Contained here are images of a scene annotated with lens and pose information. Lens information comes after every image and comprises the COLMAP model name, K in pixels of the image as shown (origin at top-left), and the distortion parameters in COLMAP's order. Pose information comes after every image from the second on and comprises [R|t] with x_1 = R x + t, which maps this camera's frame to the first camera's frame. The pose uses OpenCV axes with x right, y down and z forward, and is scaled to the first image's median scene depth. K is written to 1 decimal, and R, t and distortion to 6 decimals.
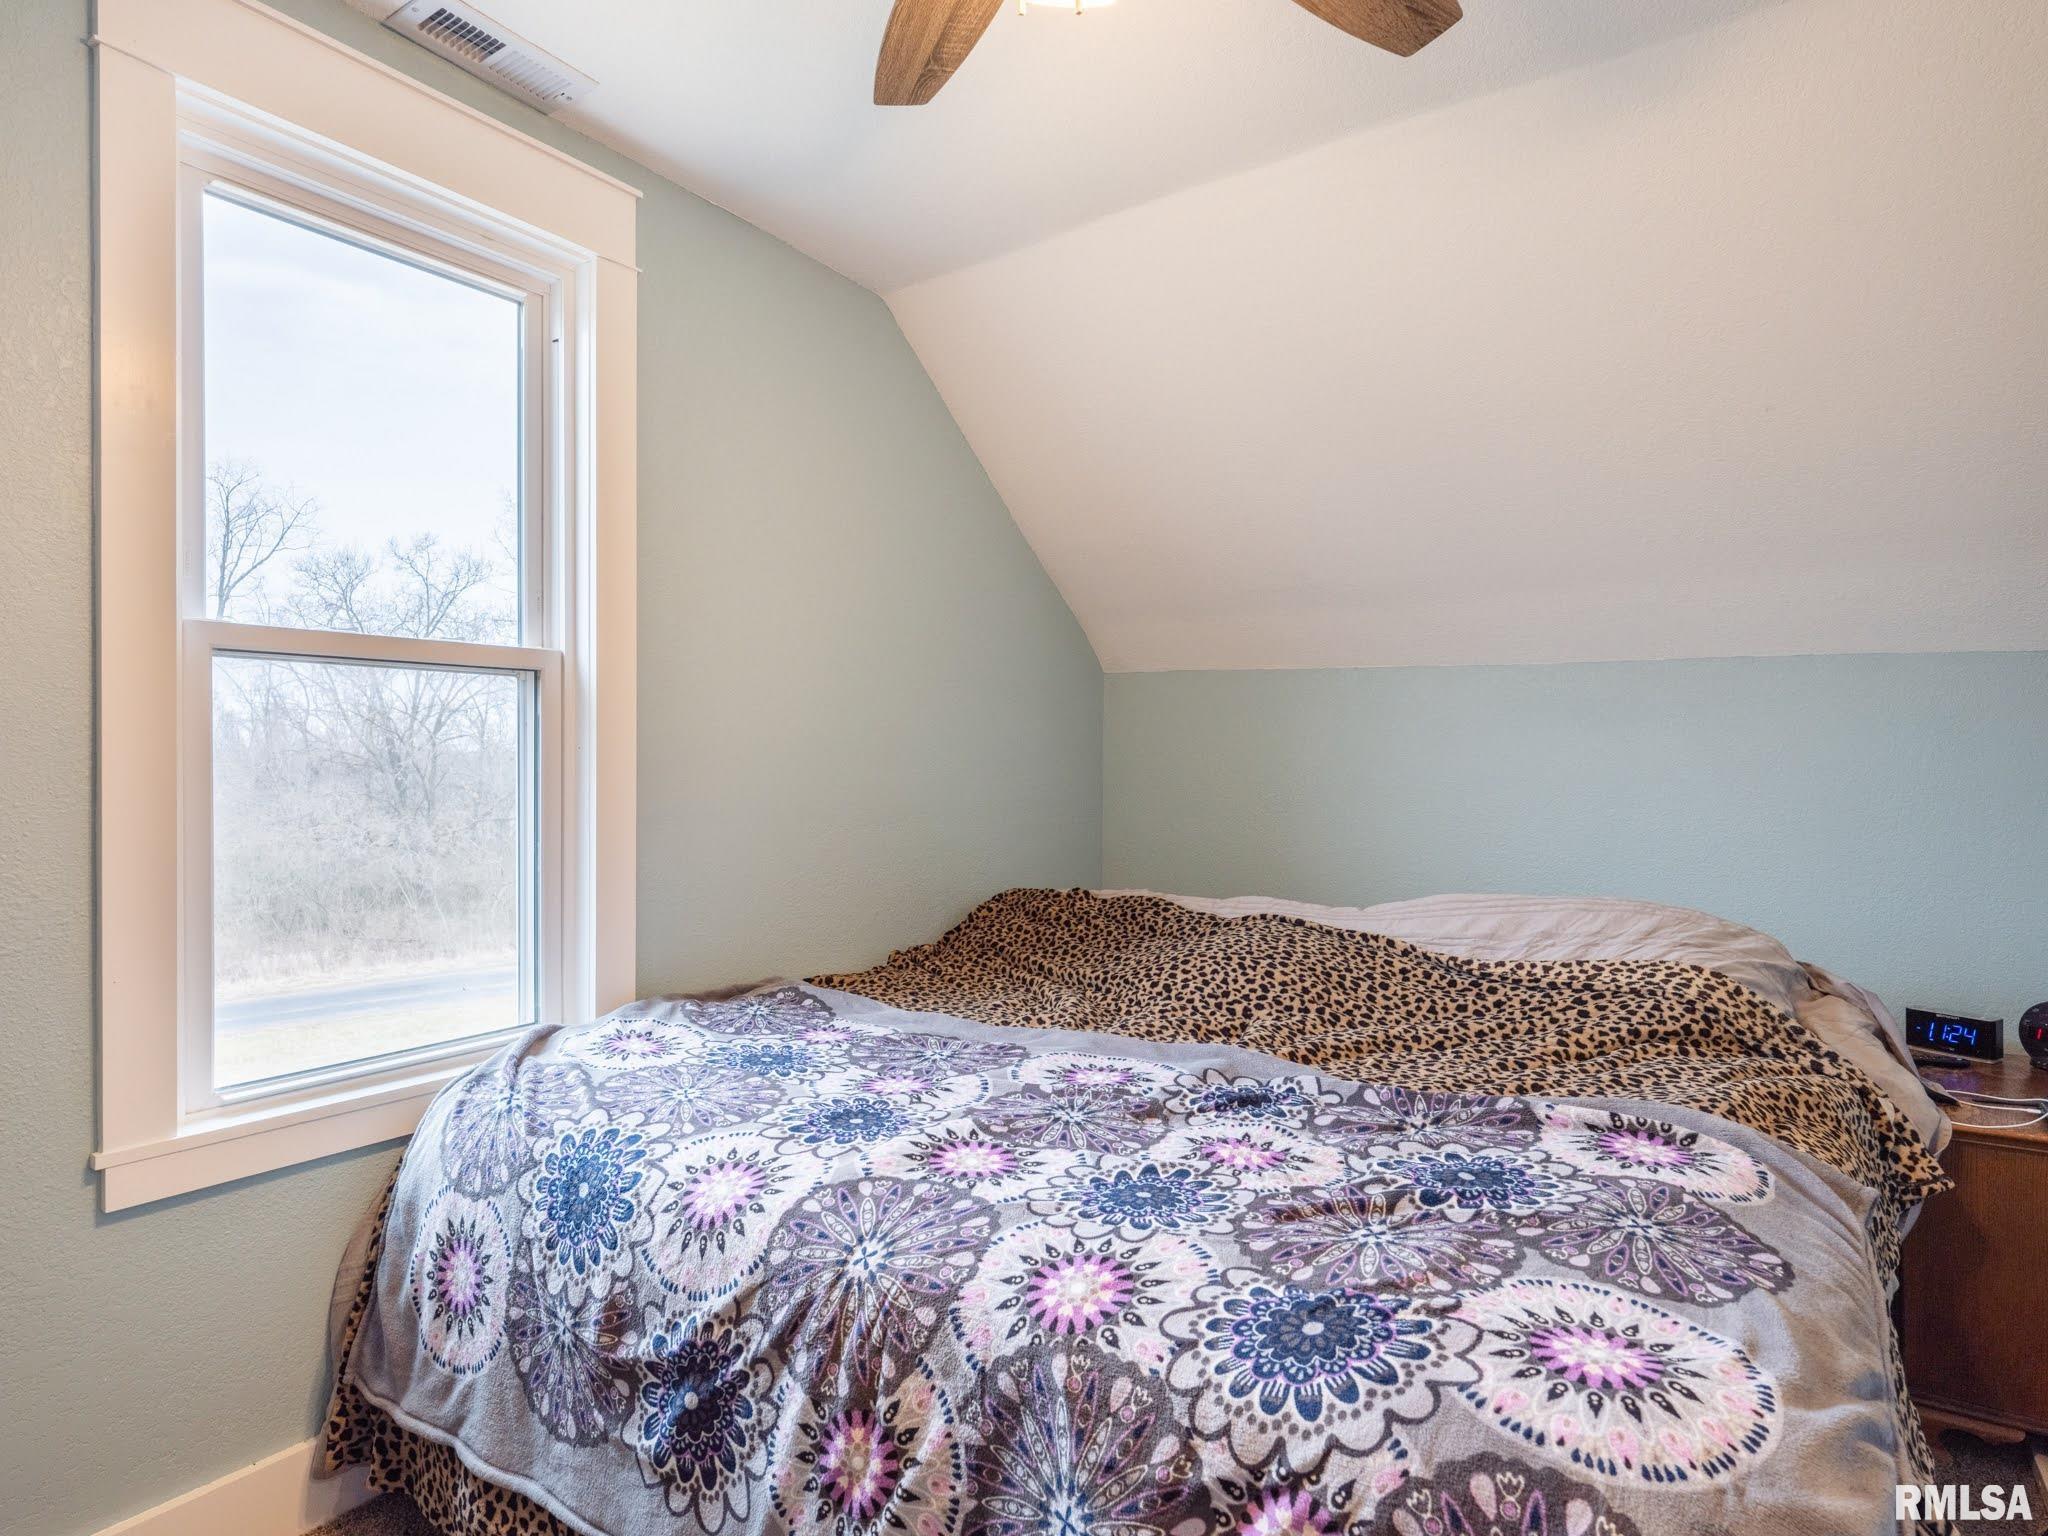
lens RADIAL K [[1101.8, 0, 1024.0], [0, 1101.8, 762.9], [0, 0, 1]] dist [-0.000789, 0.000605]
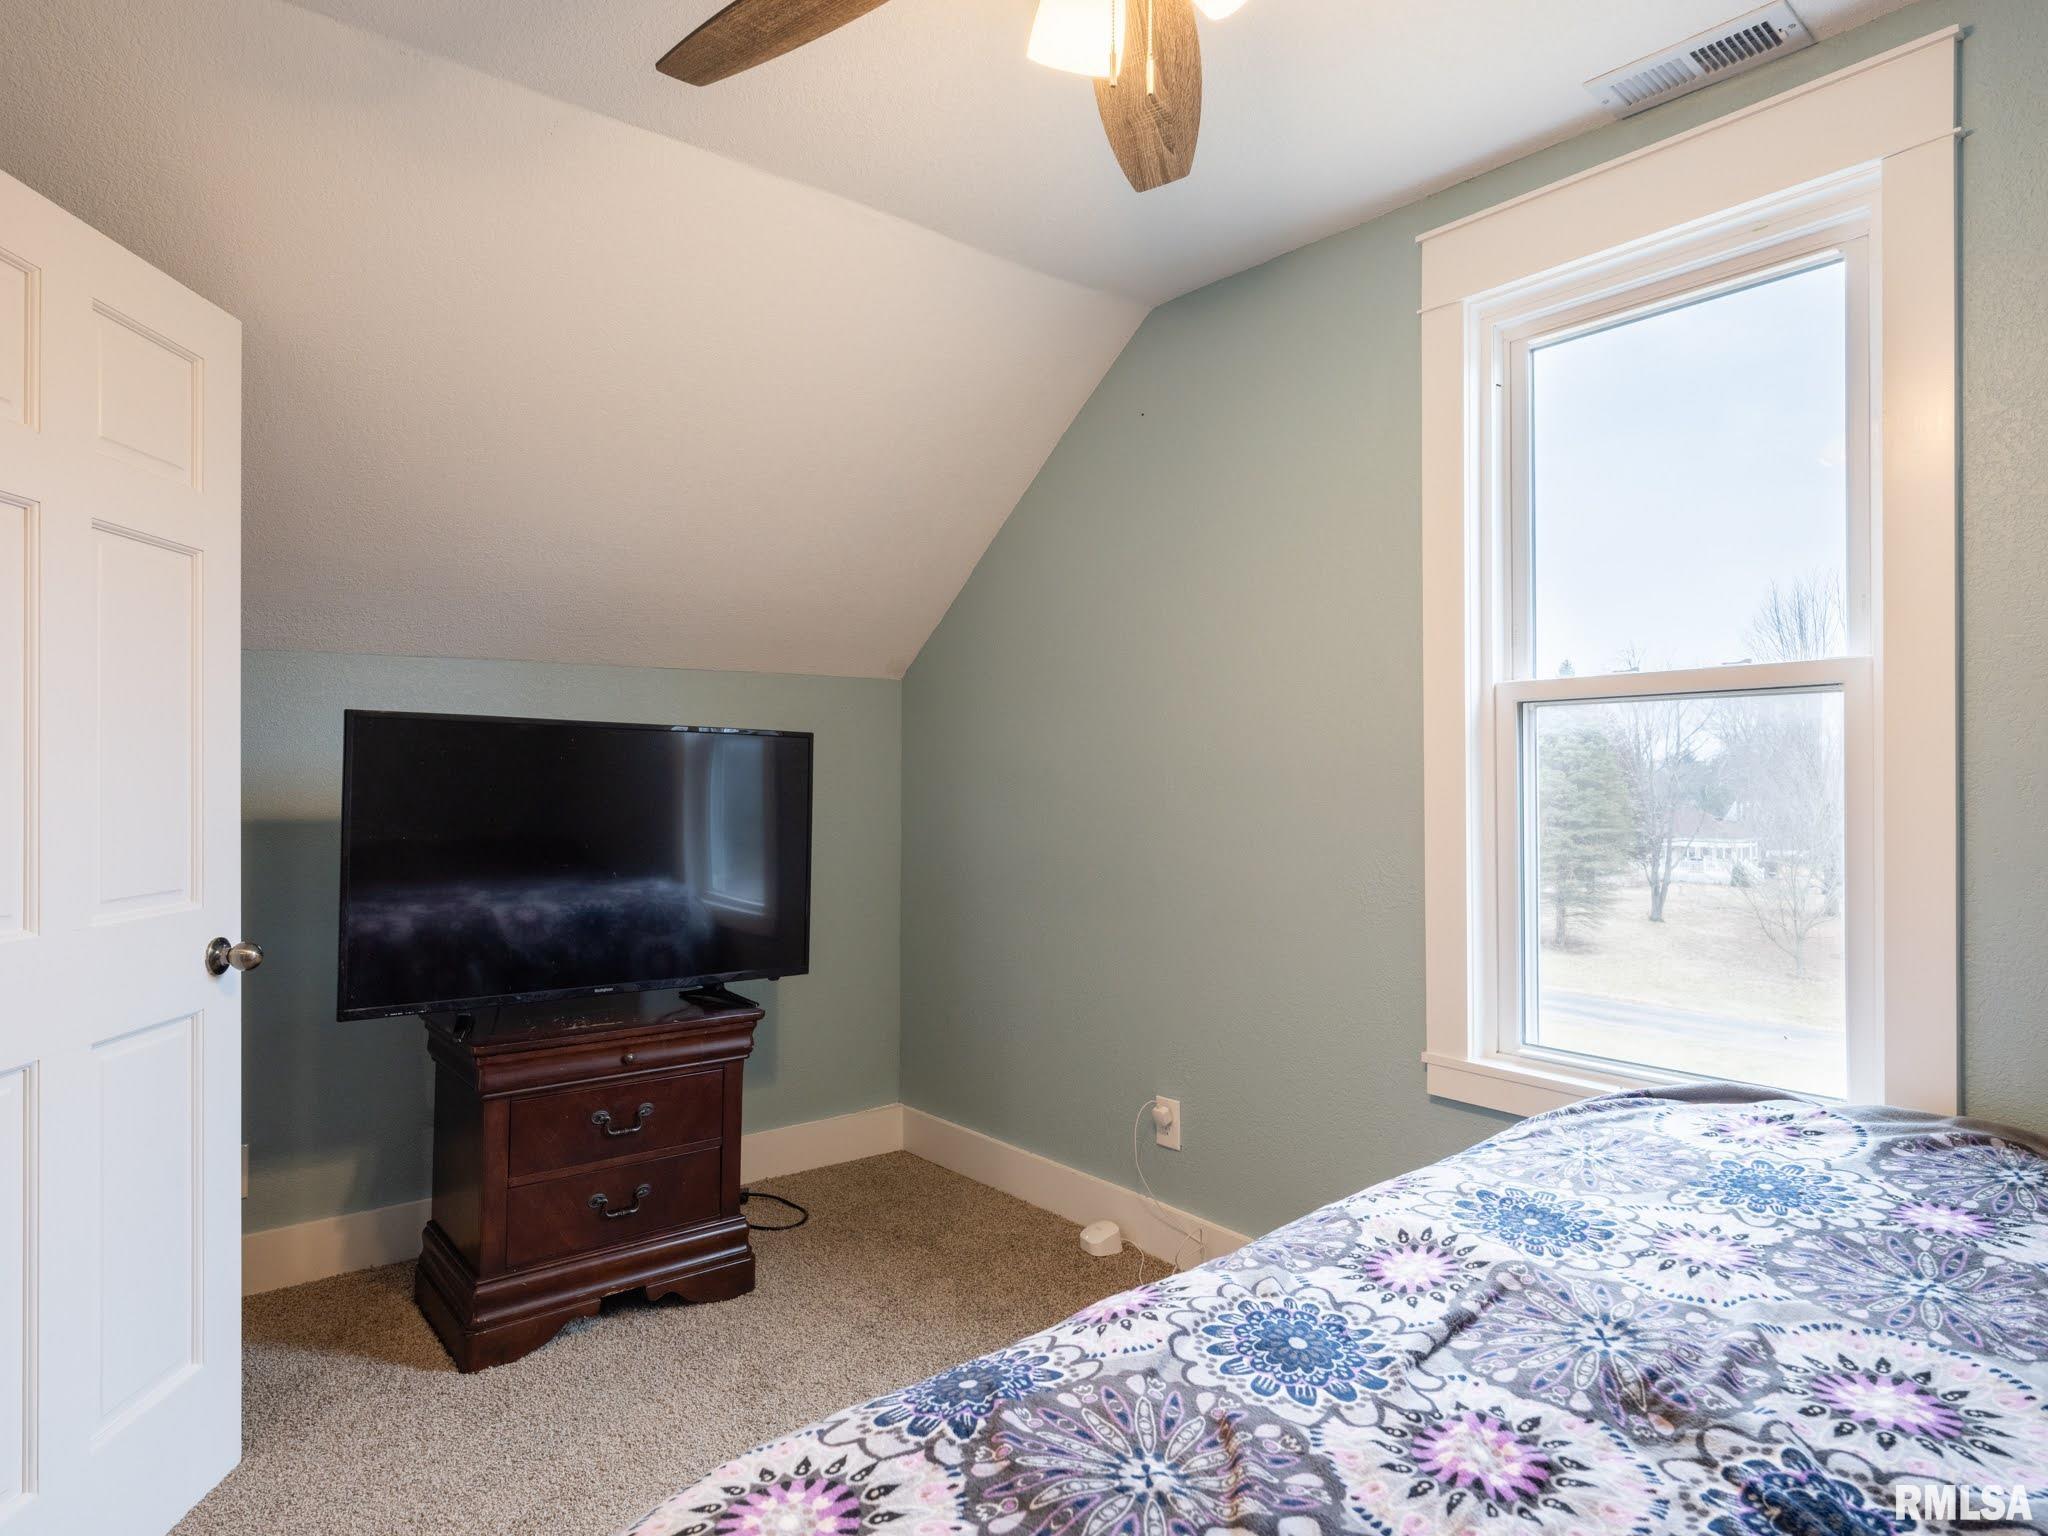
lens RADIAL K [[1101.8, 0, 1021.8], [0, 1101.8, 776.1], [0, 0, 1]] dist [-0.000789, 0.000605]
pose [[-0.230730, -0.006708, -0.972995, 0.802969], [-0.005944, 0.999967, -0.005485, -0.012641], [0.973000, 0.004518, -0.230762, 0.846922]]
